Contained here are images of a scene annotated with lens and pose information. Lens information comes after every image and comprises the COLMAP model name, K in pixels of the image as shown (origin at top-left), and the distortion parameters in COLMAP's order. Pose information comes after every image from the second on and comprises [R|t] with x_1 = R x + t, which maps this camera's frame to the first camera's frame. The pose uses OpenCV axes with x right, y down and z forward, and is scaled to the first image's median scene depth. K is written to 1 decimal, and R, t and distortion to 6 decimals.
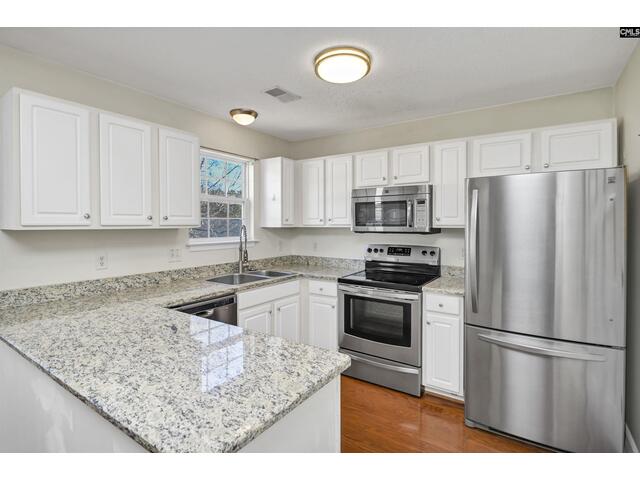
lens RADIAL K [[318.1, 0, 322.8], [0, 318.1, 234.2], [0, 0, 1]] dist [-0.003007, -0.001153]
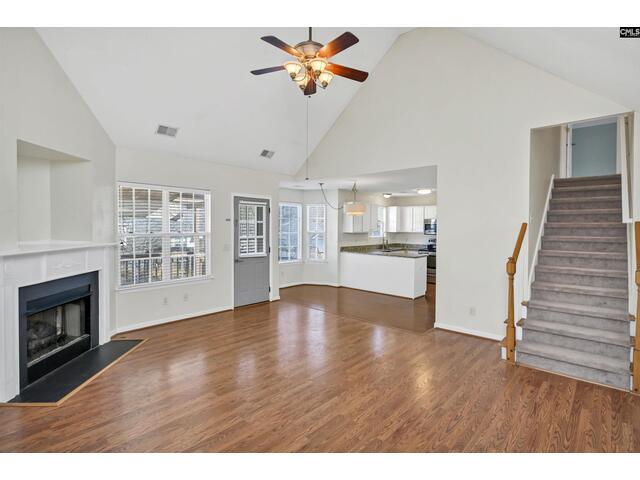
lens RADIAL K [[320.9, 0, 326.0], [0, 320.9, 238.7], [0, 0, 1]] dist [-0.004330, -0.000686]
pose [[0.990352, 0.011773, -0.138071, -0.399637], [-0.010989, 0.999919, 0.006442, 0.027439], [0.138136, -0.004863, 0.990401, -2.097546]]
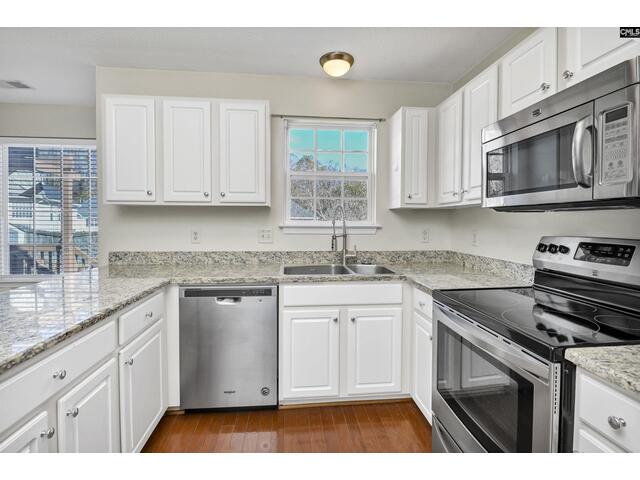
lens RADIAL K [[318.1, 0, 322.8], [0, 318.1, 234.2], [0, 0, 1]] dist [-0.003007, -0.001153]
pose [[0.640488, 0.032393, -0.767285, 0.347586], [-0.028358, 0.999426, 0.018522, 0.034170], [0.767444, 0.009895, 0.641039, 0.477429]]
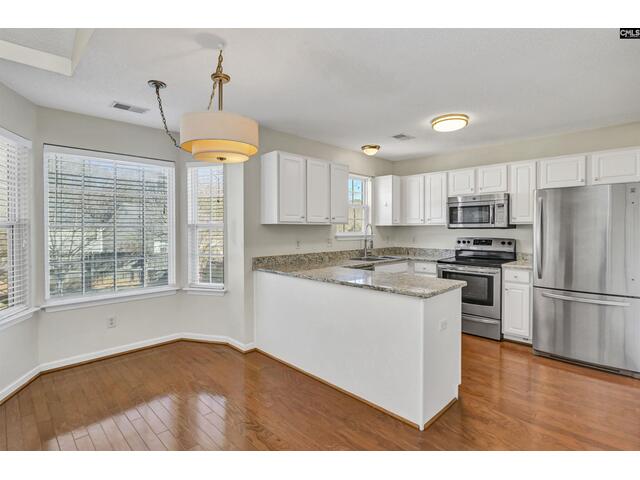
lens RADIAL K [[320.9, 0, 326.0], [0, 320.9, 238.7], [0, 0, 1]] dist [-0.004330, -0.000686]
pose [[0.982072, 0.001952, -0.188494, -0.171582], [-0.002220, 0.999997, -0.001207, 0.044945], [0.188491, 0.001604, 0.982074, -0.504658]]
